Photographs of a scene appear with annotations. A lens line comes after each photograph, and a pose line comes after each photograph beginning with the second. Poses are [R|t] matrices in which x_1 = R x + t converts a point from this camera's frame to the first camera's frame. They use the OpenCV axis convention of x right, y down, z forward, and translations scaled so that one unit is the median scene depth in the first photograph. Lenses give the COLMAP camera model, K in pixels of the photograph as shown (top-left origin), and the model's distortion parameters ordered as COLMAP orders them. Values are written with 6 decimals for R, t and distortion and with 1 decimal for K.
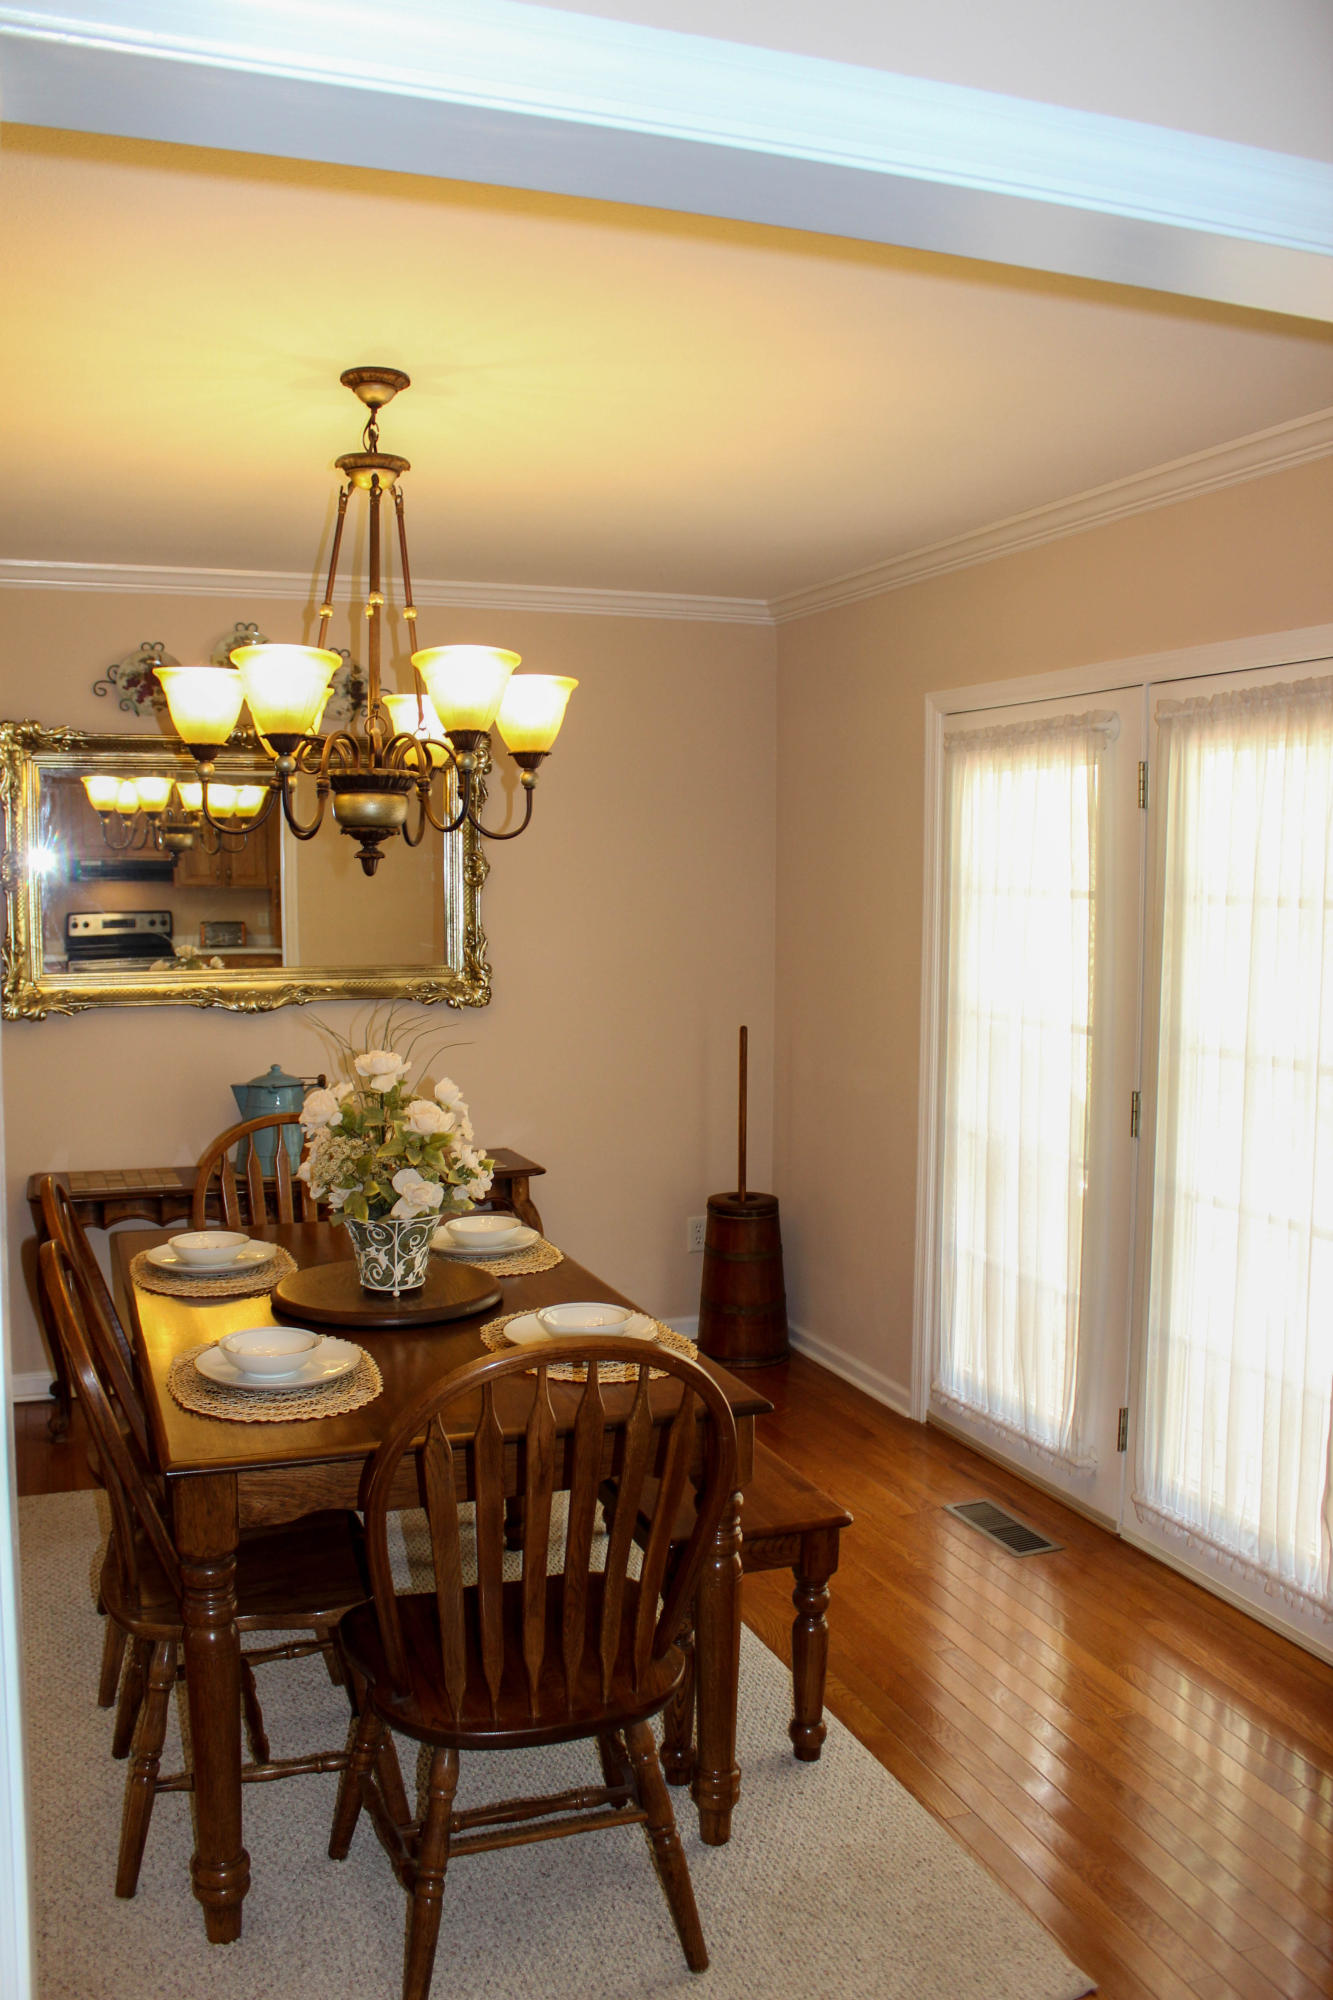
lens RADIAL K [[1744.4, 0, 668.9], [0, 1744.4, 1029.9], [0, 0, 1]] dist [-0.186636, 0.177438]
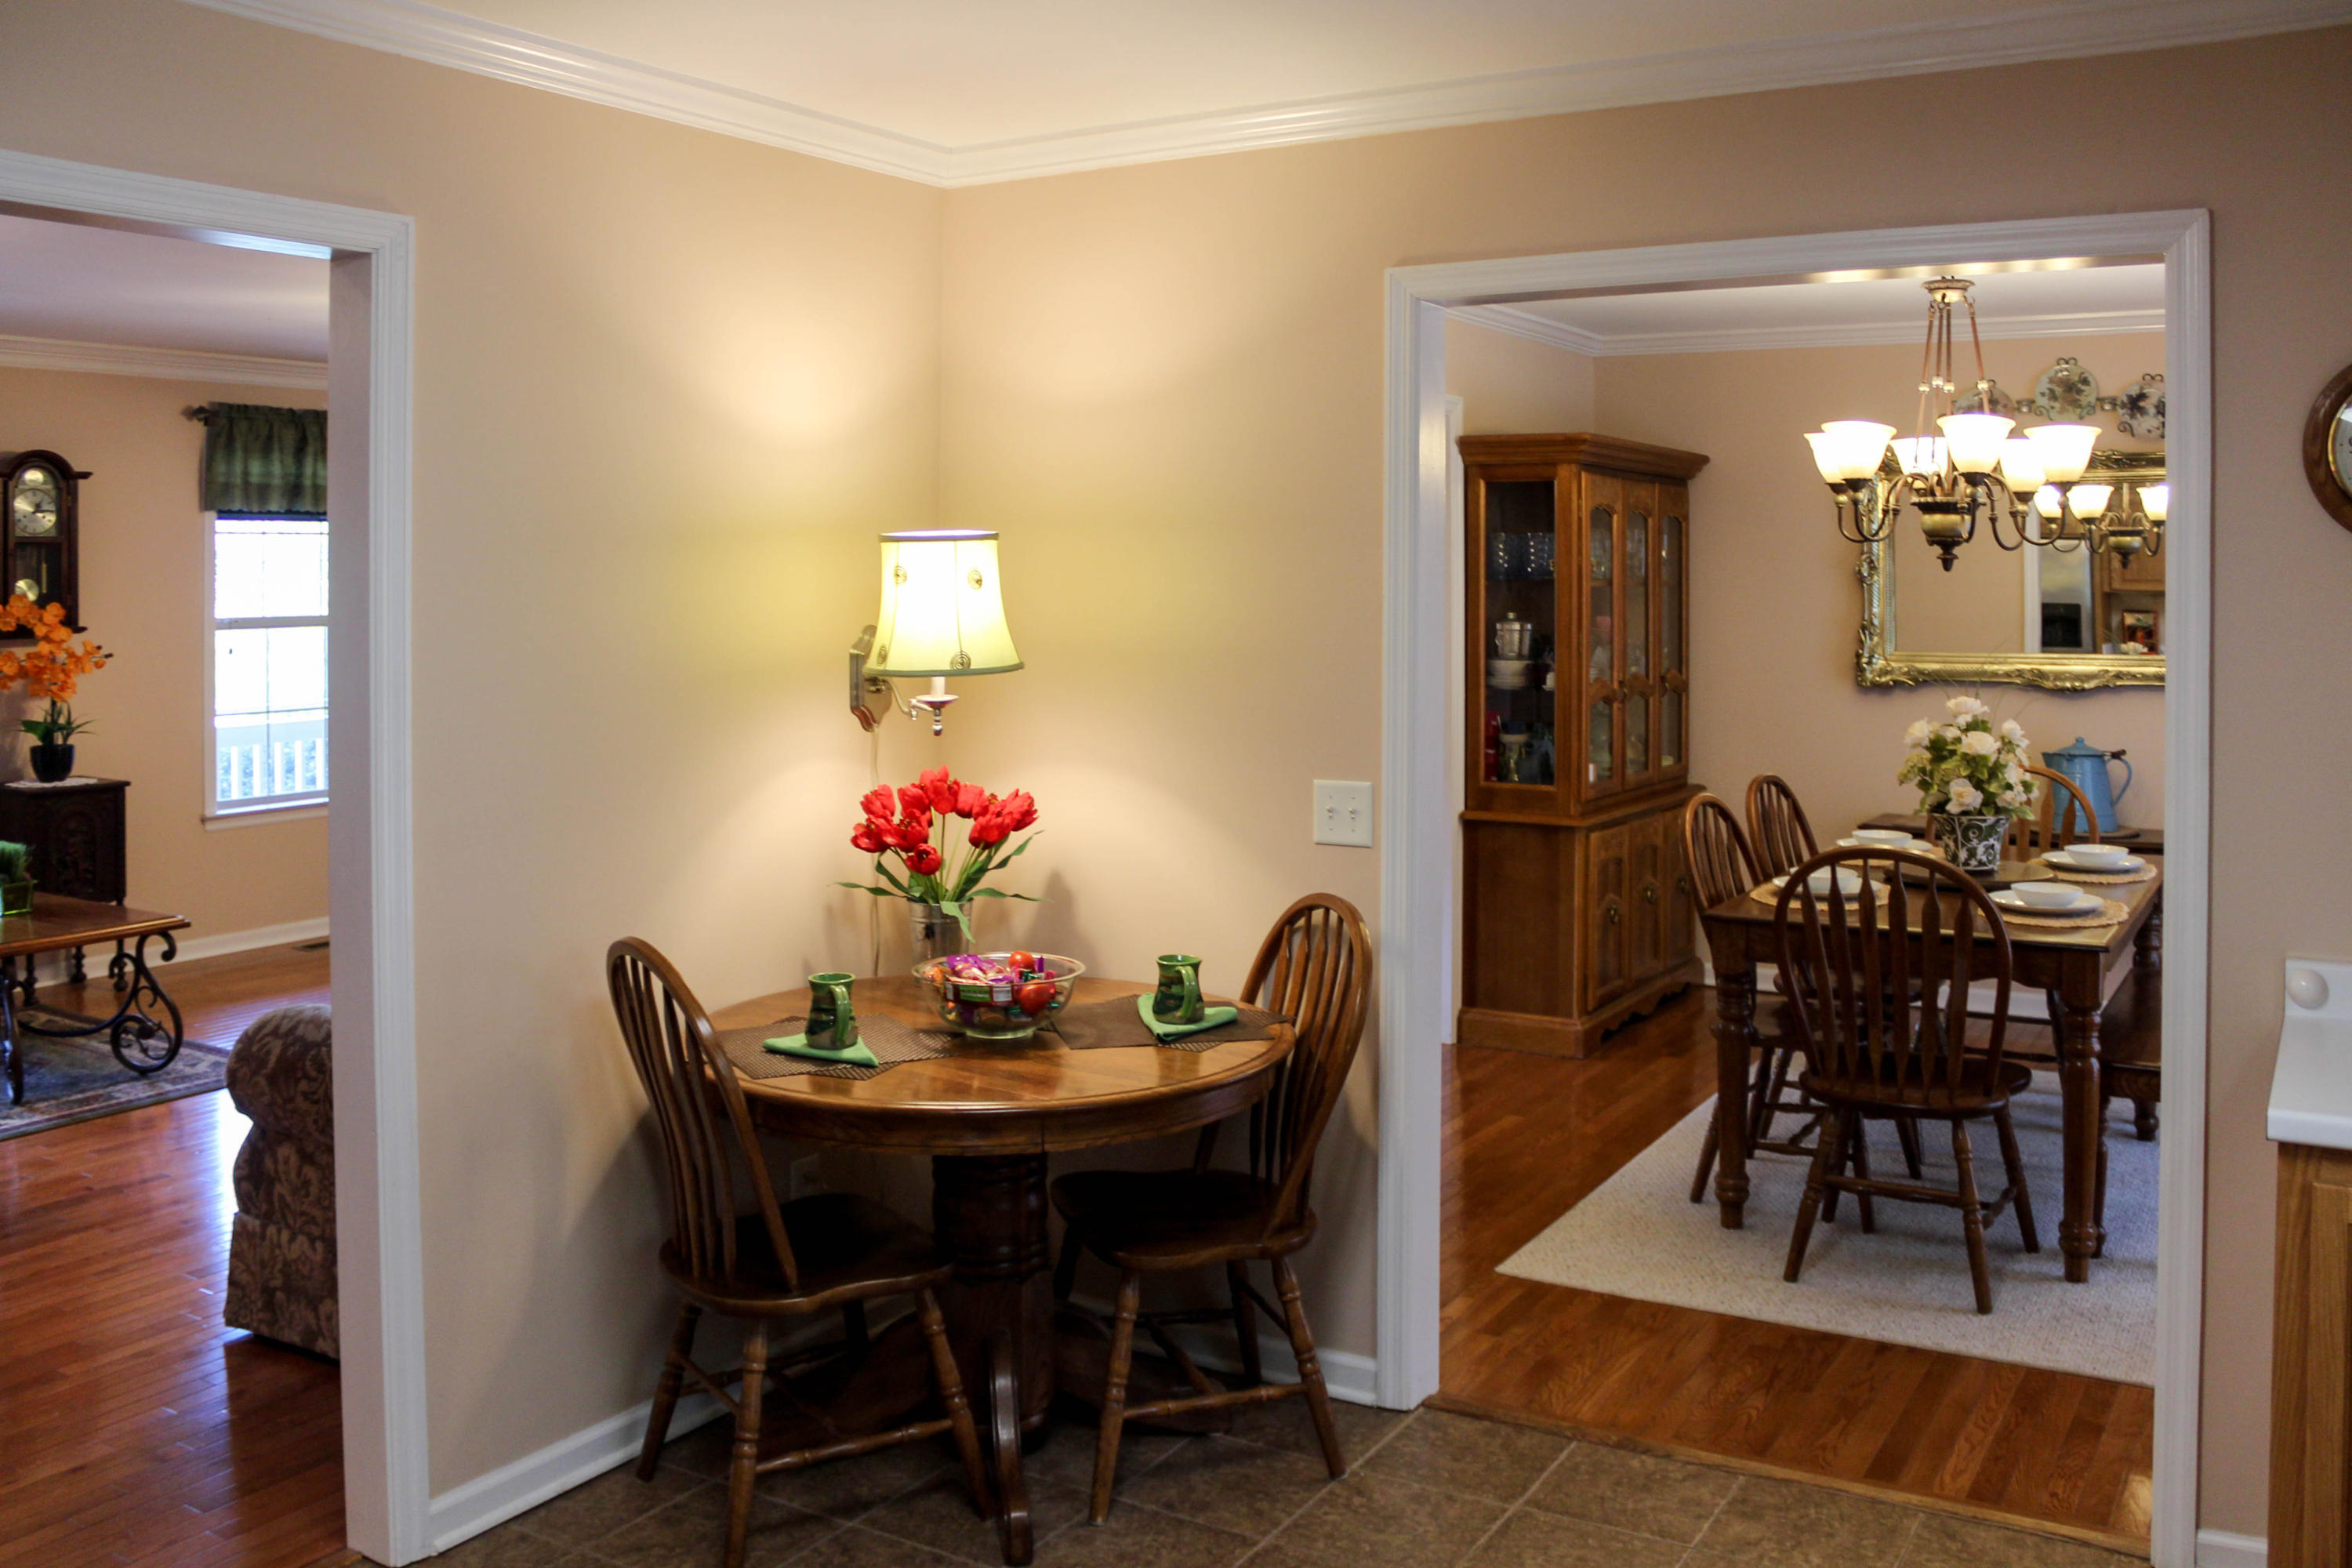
lens RADIAL K [[2051.4, 0, 1176.0], [0, 2051.4, 784.0], [0, 0, 1]] dist [-0.186636, 0.177438]
pose [[0.624938, 0.075426, -0.777023, 0.700464], [-0.066612, 0.996844, 0.043190, 0.055128], [0.777828, 0.024768, 0.627989, -0.510764]]
